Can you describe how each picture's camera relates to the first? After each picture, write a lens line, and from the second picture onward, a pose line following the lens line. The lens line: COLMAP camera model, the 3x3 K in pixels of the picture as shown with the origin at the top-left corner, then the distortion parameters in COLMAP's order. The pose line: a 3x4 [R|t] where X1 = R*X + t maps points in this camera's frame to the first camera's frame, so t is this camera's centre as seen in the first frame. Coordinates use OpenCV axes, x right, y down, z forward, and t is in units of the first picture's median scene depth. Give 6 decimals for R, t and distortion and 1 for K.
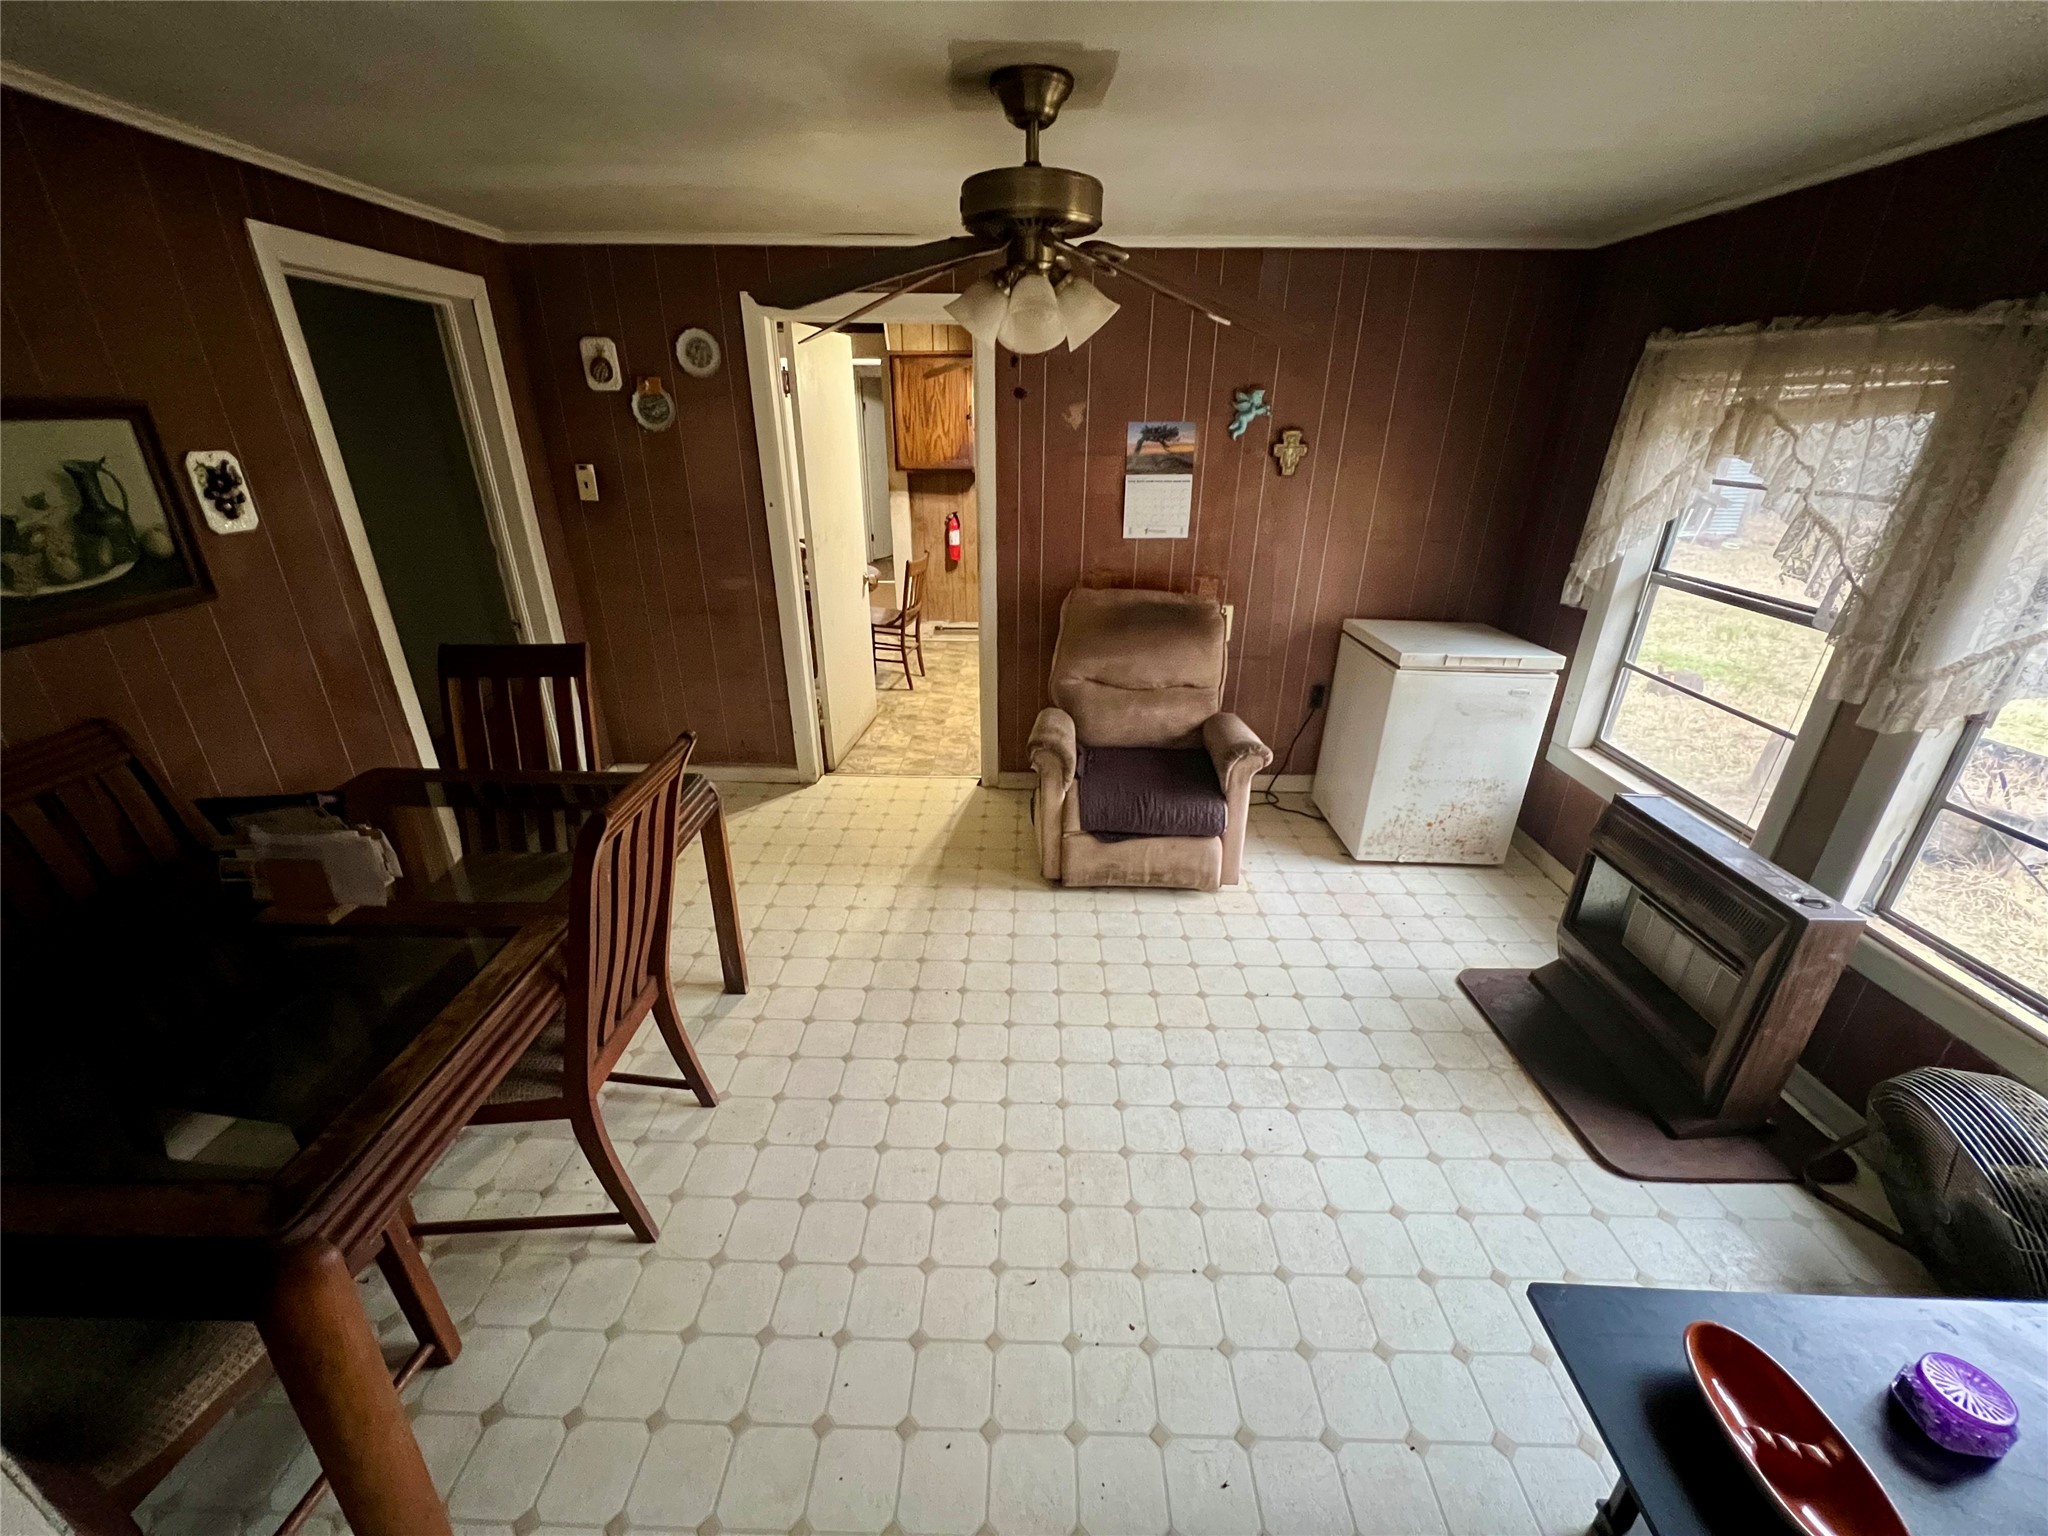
lens RADIAL K [[811.2, 0, 1014.9], [0, 811.2, 767.1], [0, 0, 1]] dist [-0.005574, -0.000039]
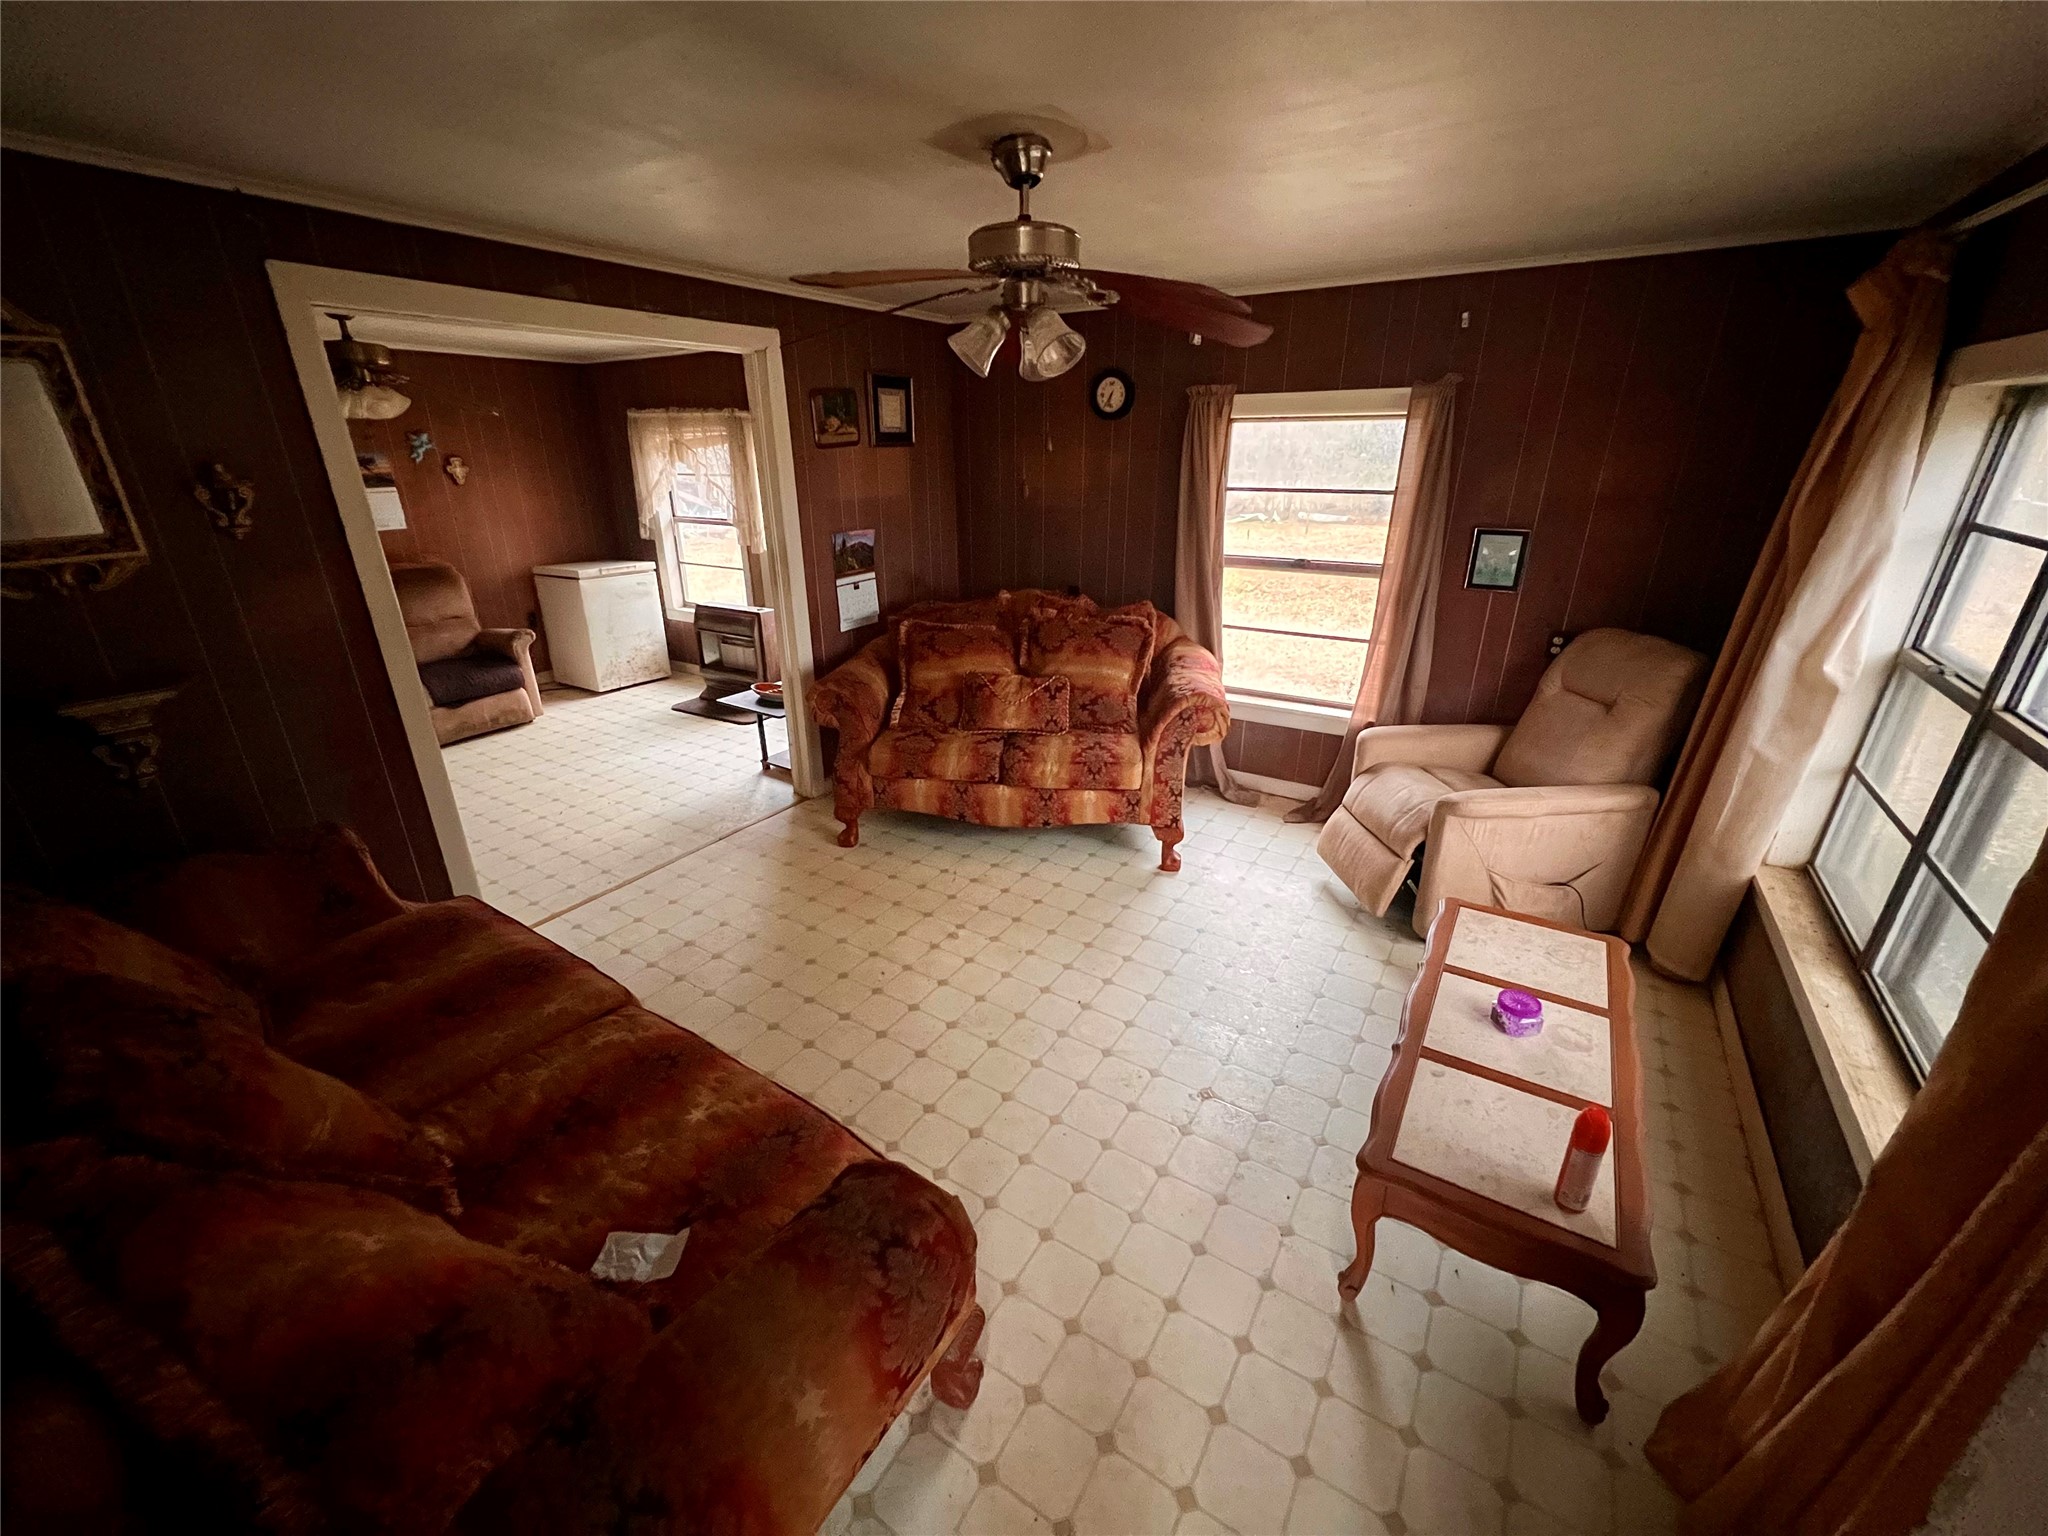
lens RADIAL K [[811.2, 0, 1014.9], [0, 811.2, 767.1], [0, 0, 1]] dist [-0.005574, -0.000039]
pose [[0.517918, -0.321440, 0.792740, -0.627582], [0.347324, 0.925909, 0.148522, 0.349954], [-0.781746, 0.198415, 0.591189, -0.808511]]
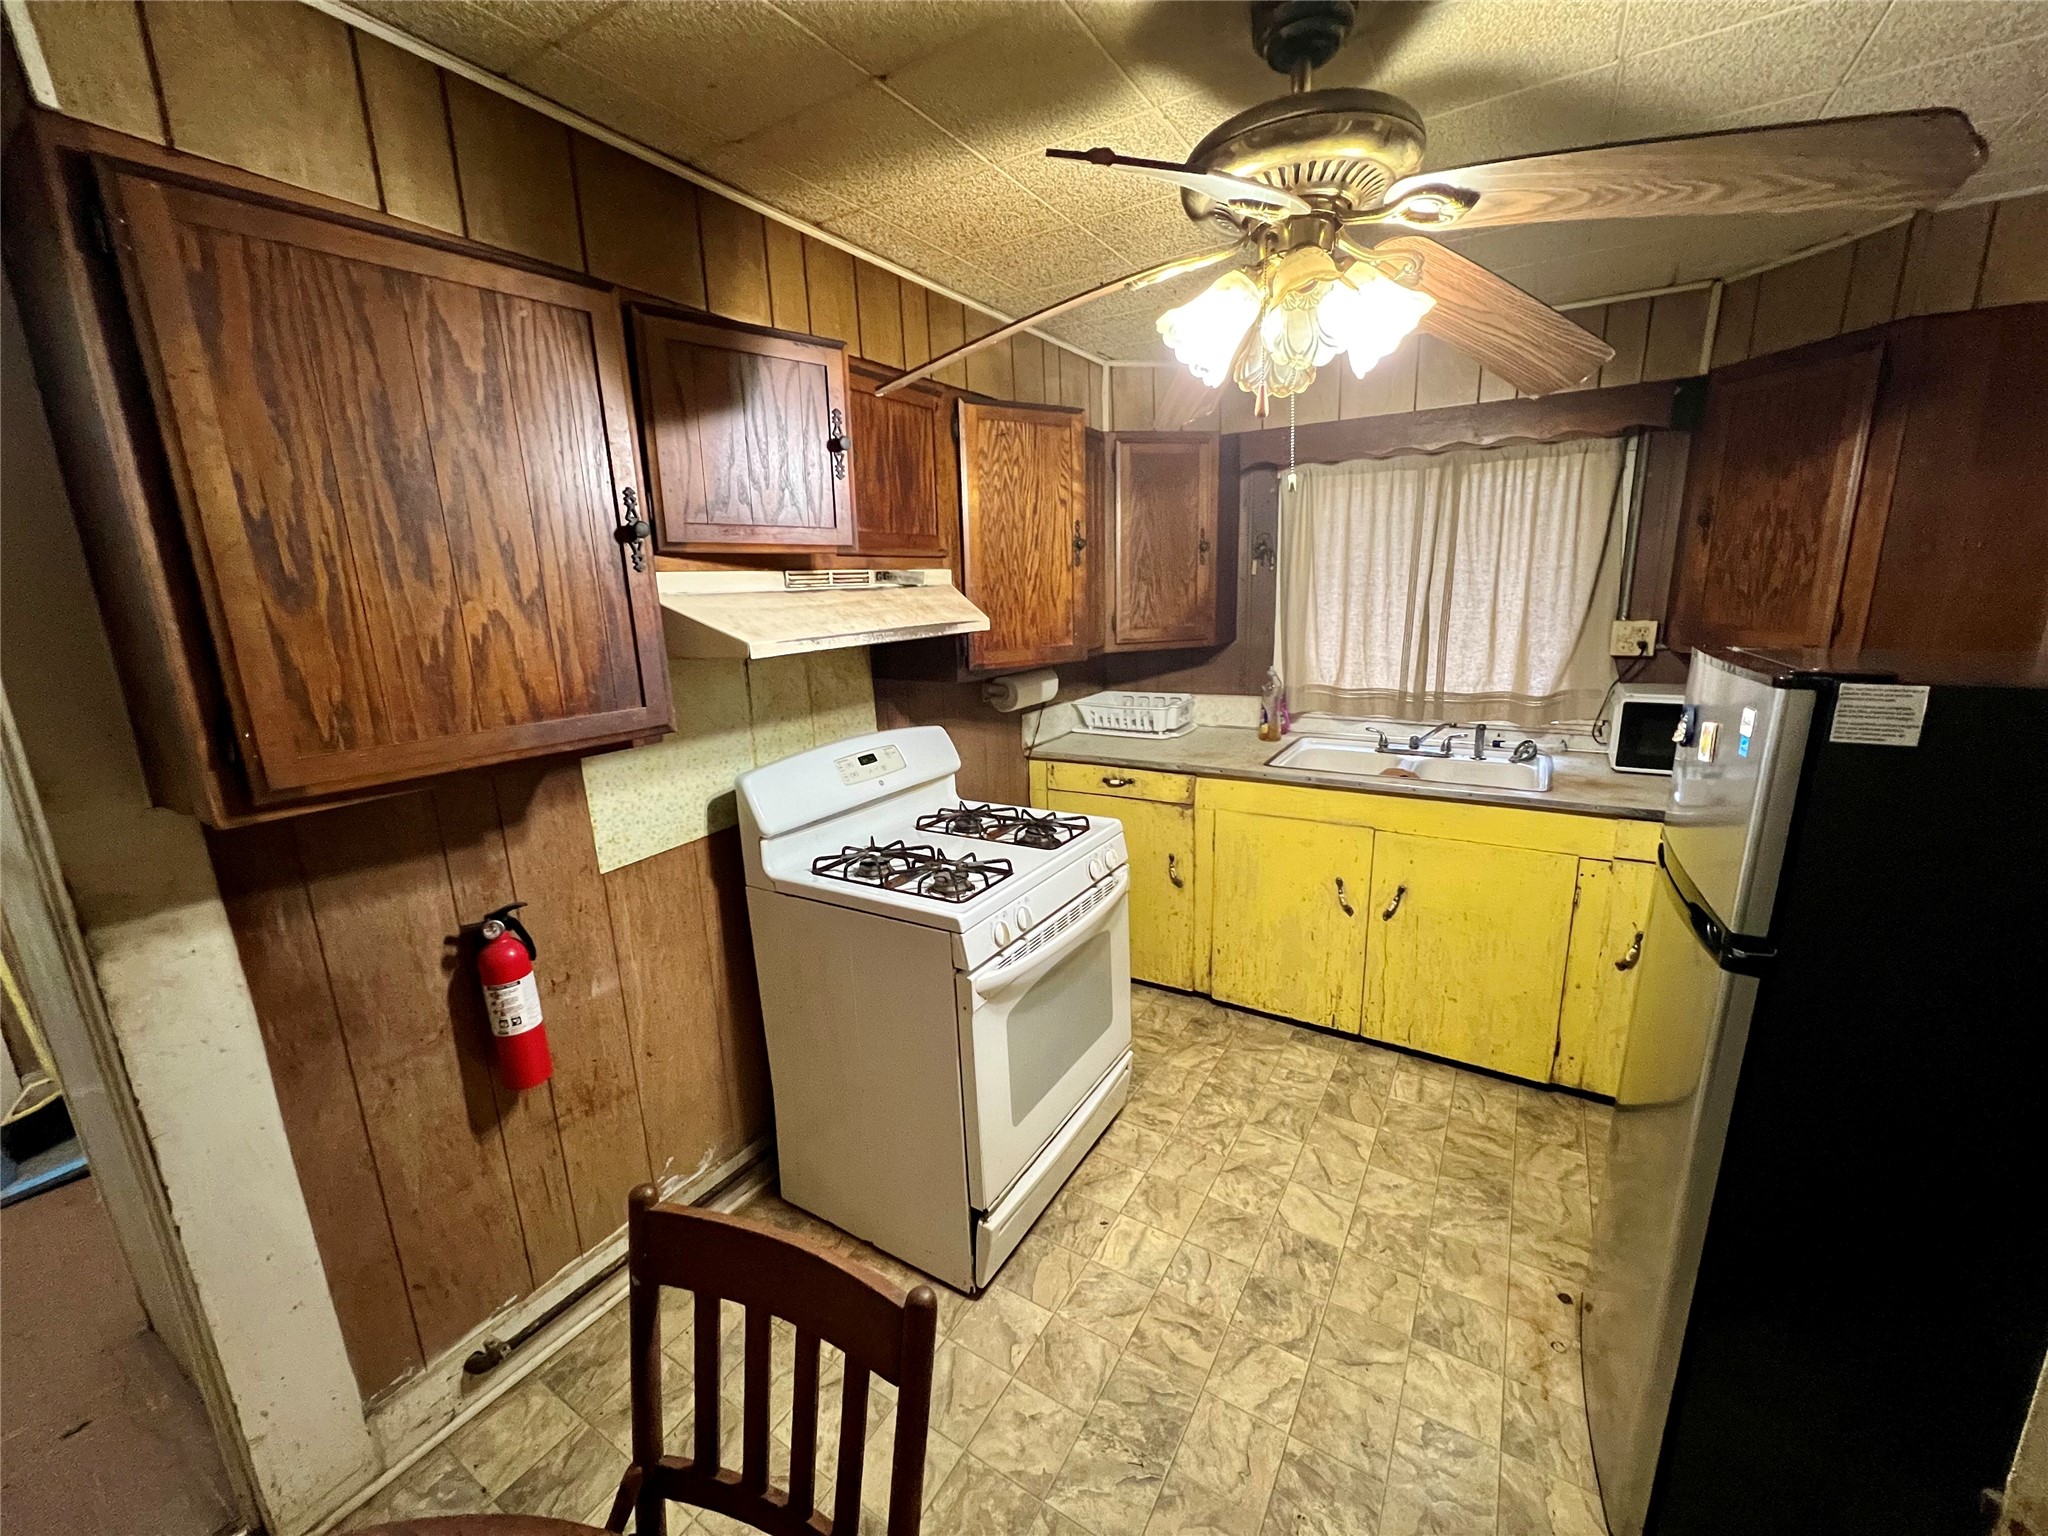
lens RADIAL K [[811.2, 0, 1014.9], [0, 811.2, 767.1], [0, 0, 1]] dist [-0.005574, -0.000039]
pose [[0.510752, -0.211586, 0.833285, -0.215277], [0.380178, 0.924911, 0.001826, -0.335267], [-0.771101, 0.315864, 0.552840, 0.826604]]
